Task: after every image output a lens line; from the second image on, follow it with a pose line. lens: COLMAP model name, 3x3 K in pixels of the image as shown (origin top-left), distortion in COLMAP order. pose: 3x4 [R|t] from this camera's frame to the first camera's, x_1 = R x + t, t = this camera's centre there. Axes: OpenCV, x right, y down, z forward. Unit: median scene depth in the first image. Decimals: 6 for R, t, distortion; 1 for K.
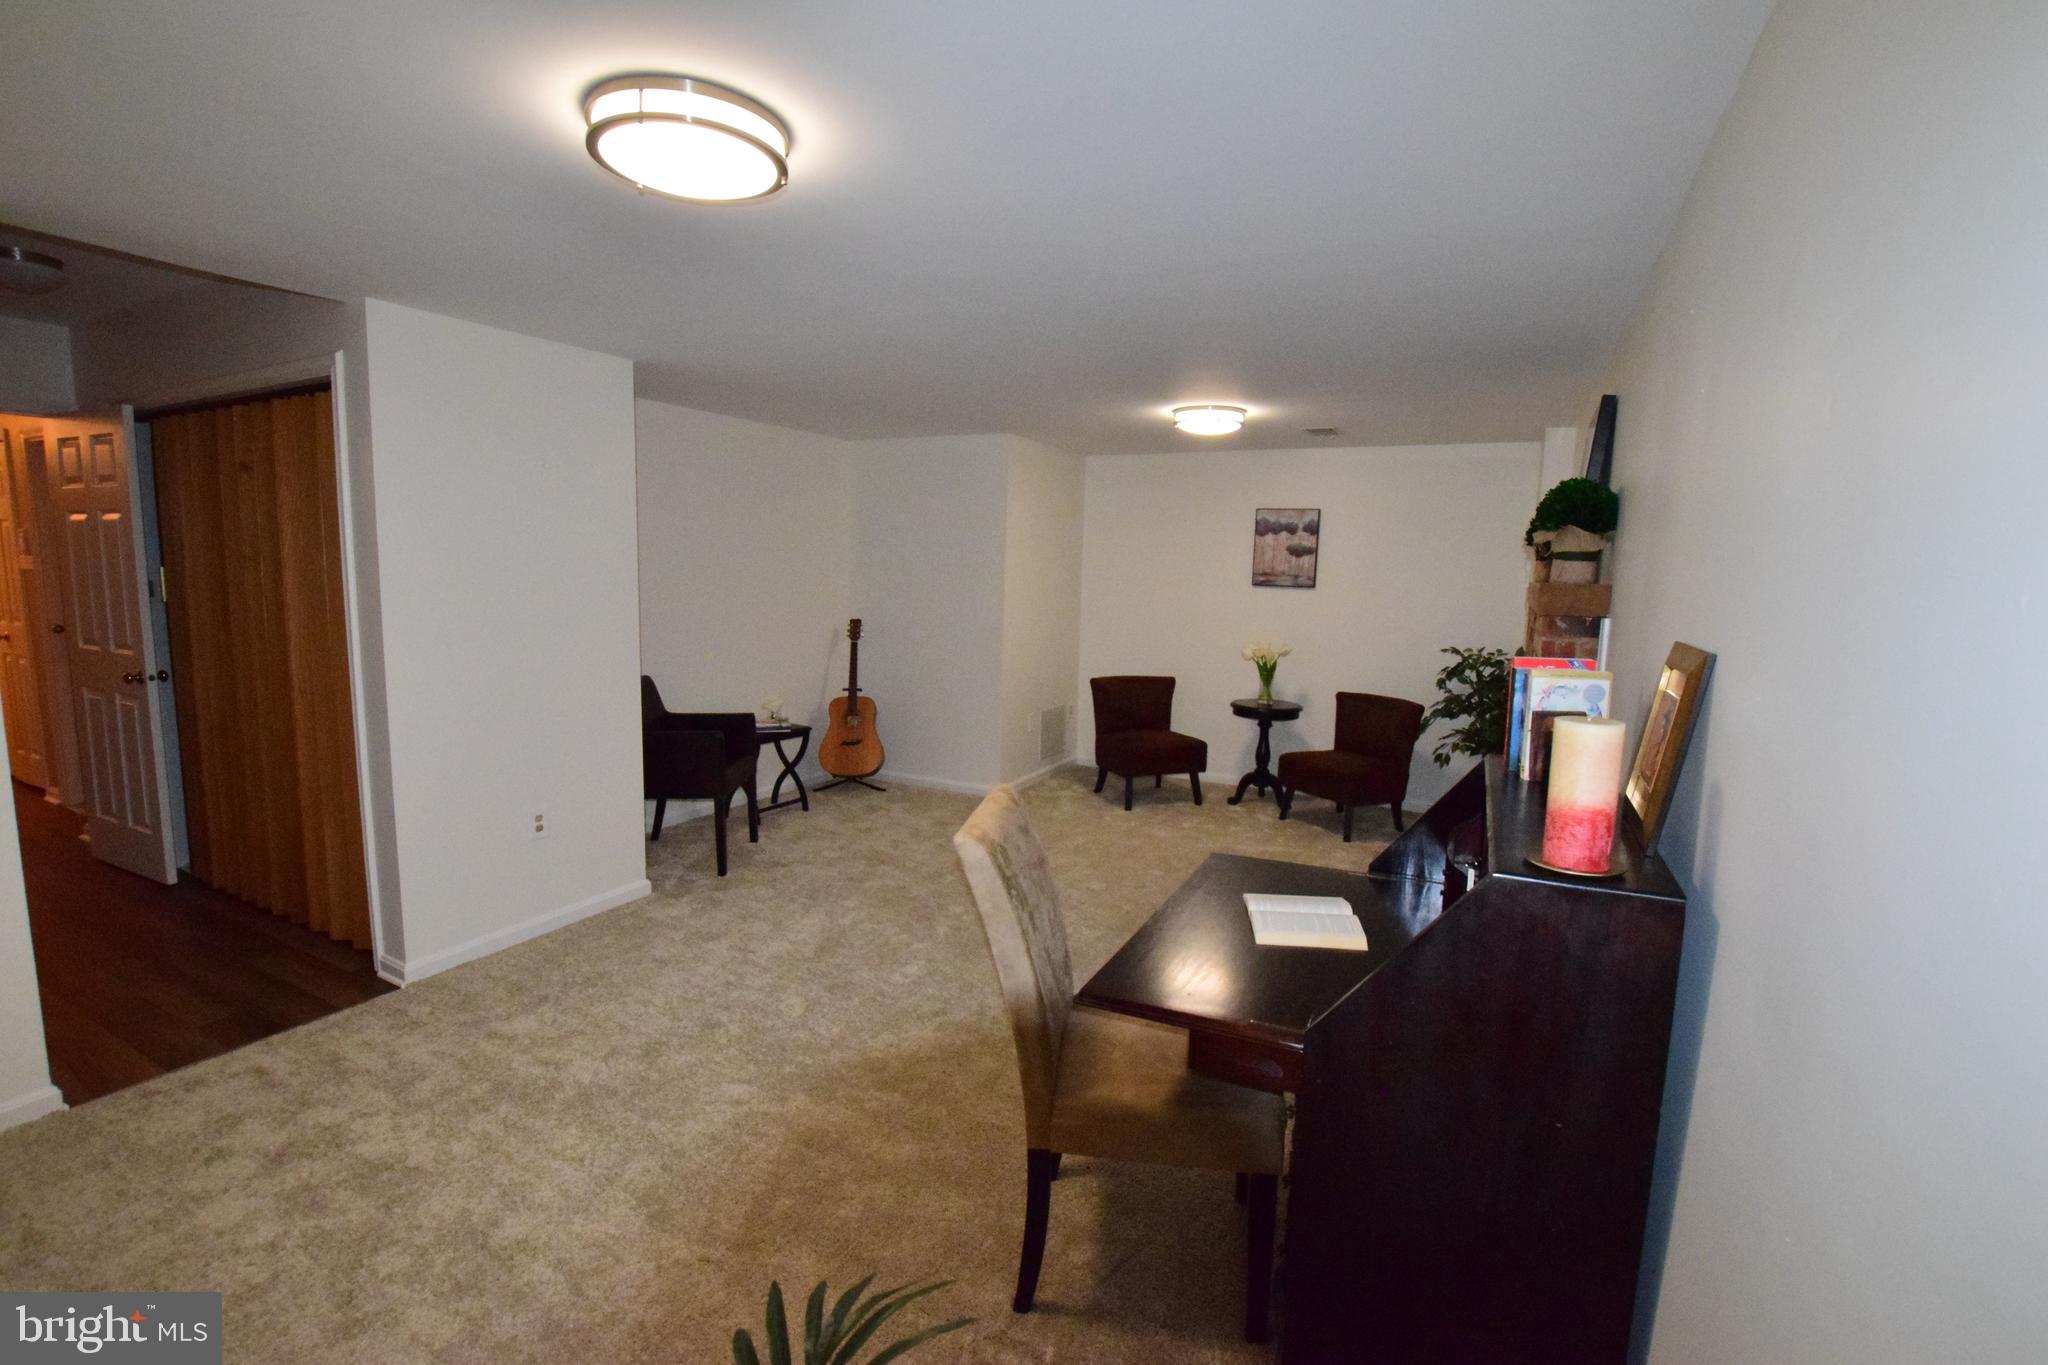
lens RADIAL K [[903.7, 0, 1021.6], [0, 903.7, 679.2], [0, 0, 1]] dist [-0.027750, 0.000284]
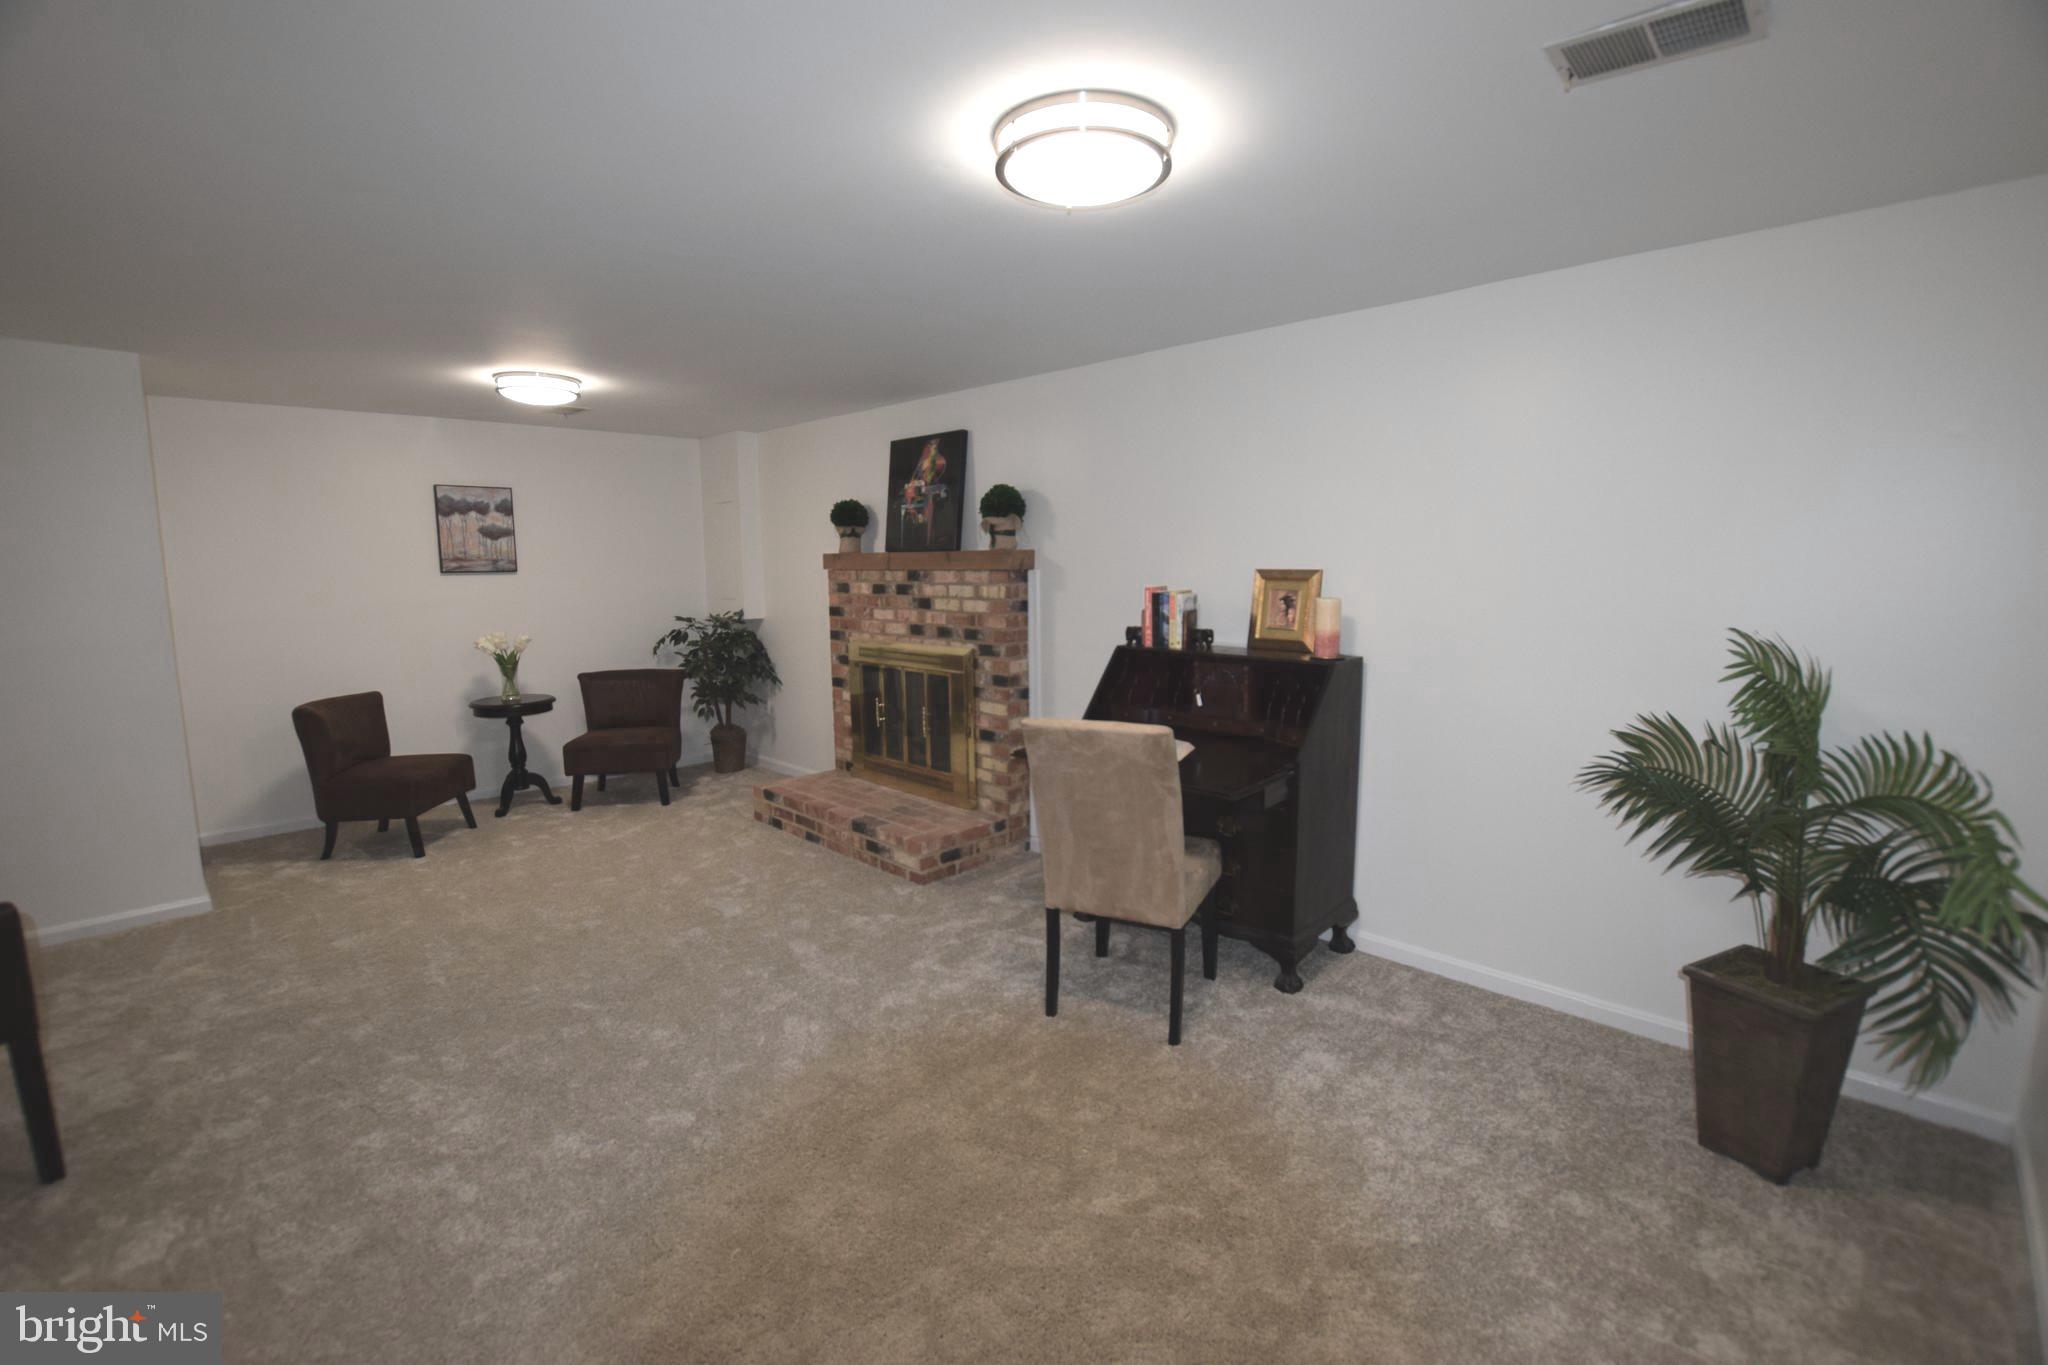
lens RADIAL K [[903.7, 0, 1021.6], [0, 903.7, 679.2], [0, 0, 1]] dist [-0.027750, 0.000284]
pose [[0.291791, -0.155366, 0.943779, -0.435178], [0.135876, 0.983445, 0.119887, -0.031923], [-0.946782, 0.093255, 0.308071, 0.225175]]
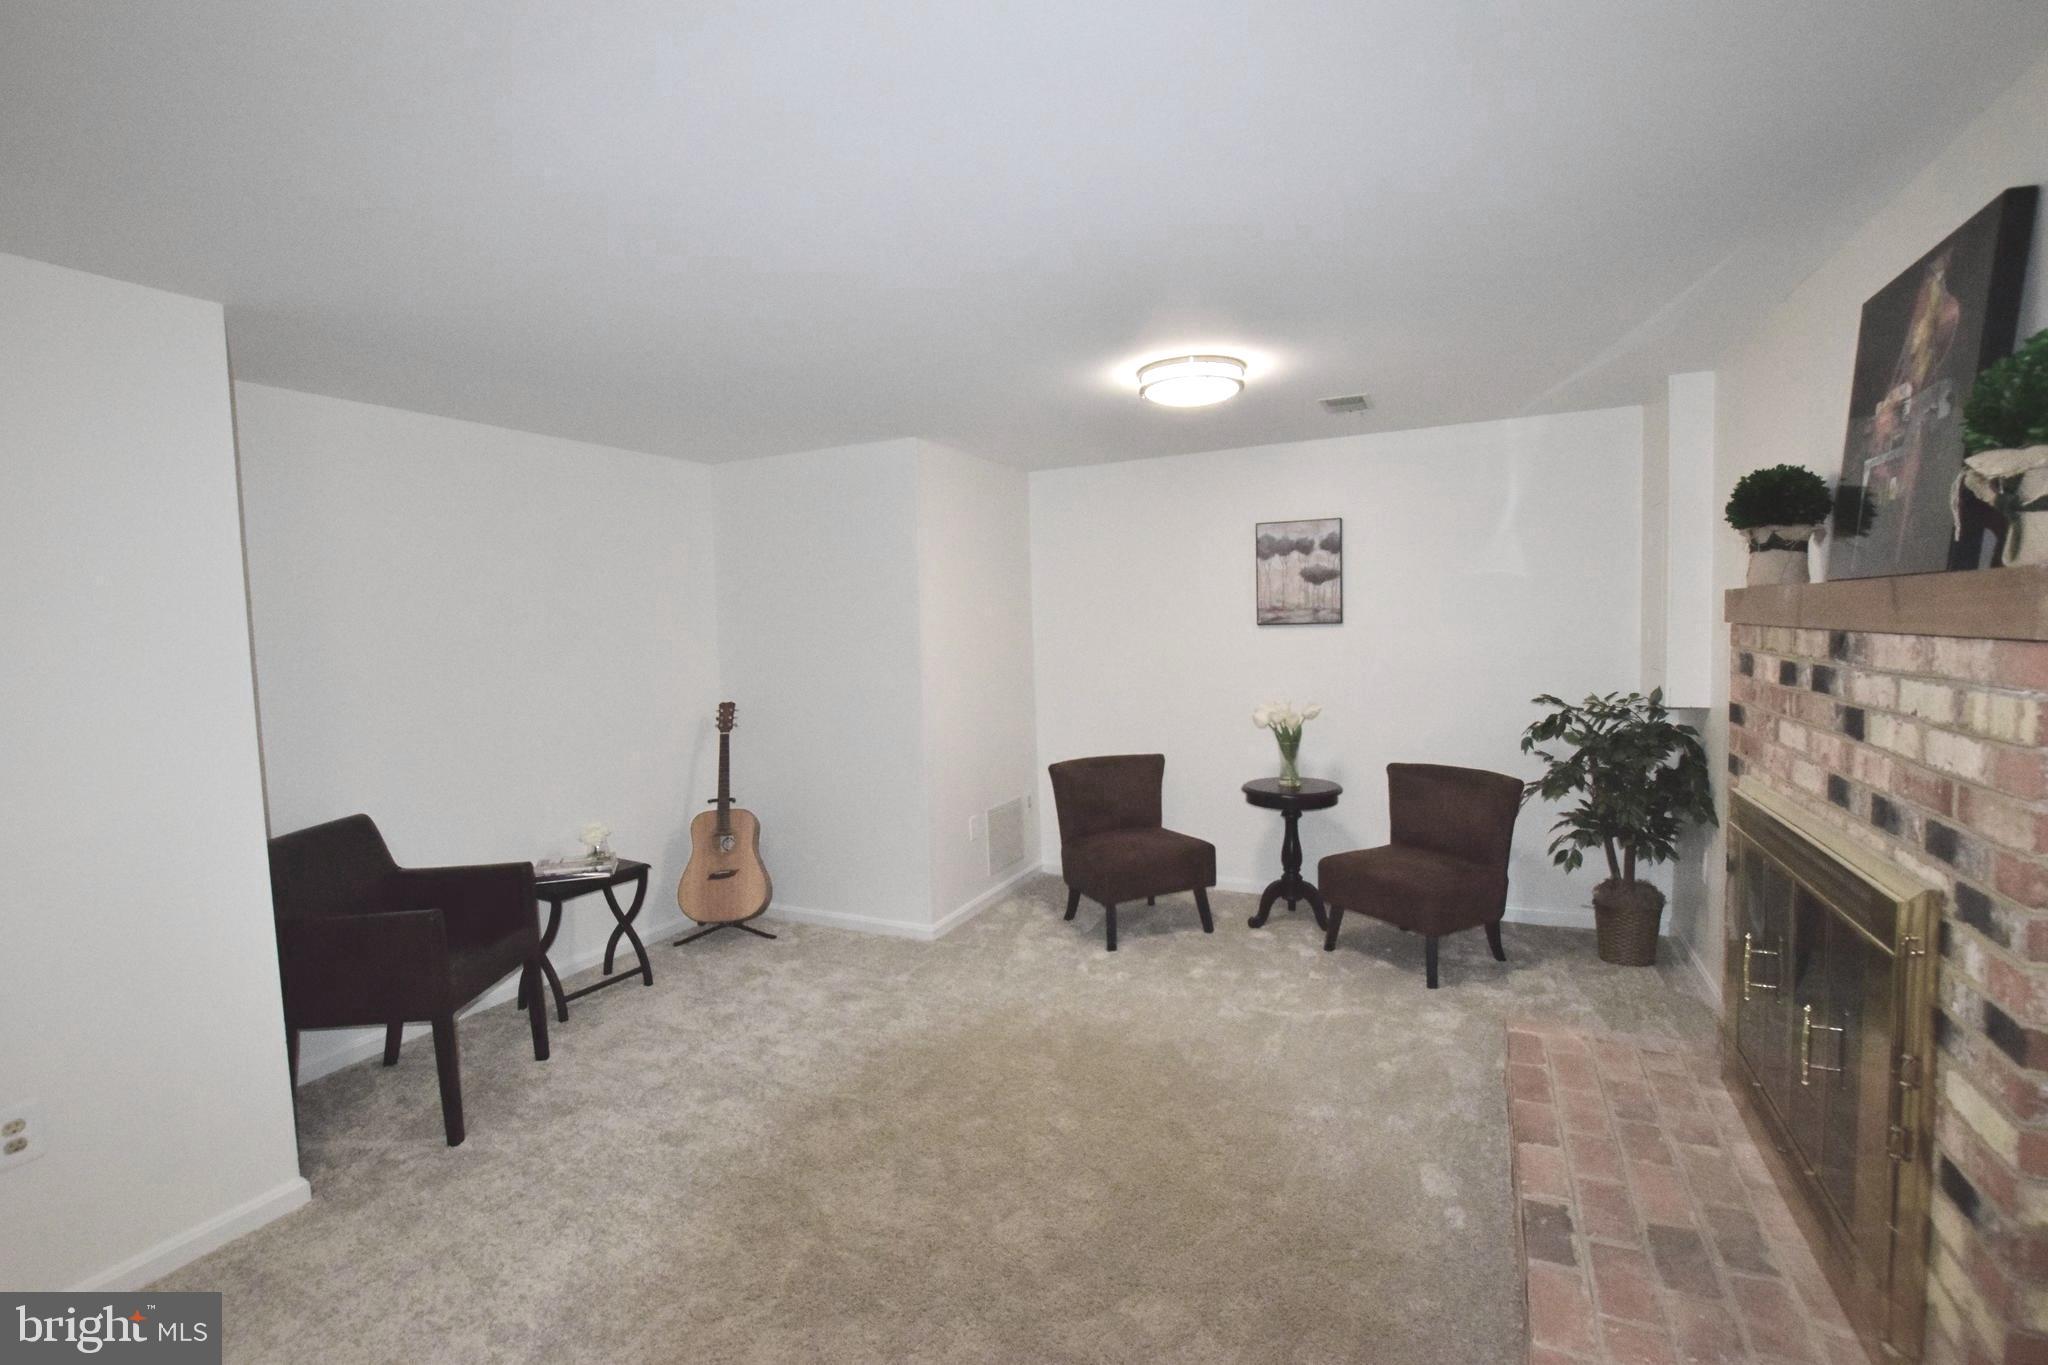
lens RADIAL K [[903.7, 0, 1019.0], [0, 903.7, 684.5], [0, 0, 1]] dist [-0.035568, 0.000162]
pose [[0.997950, -0.060246, 0.021613, 0.041018], [0.061379, 0.996526, -0.056285, -0.026493], [-0.018147, 0.057496, 0.998181, 0.273585]]
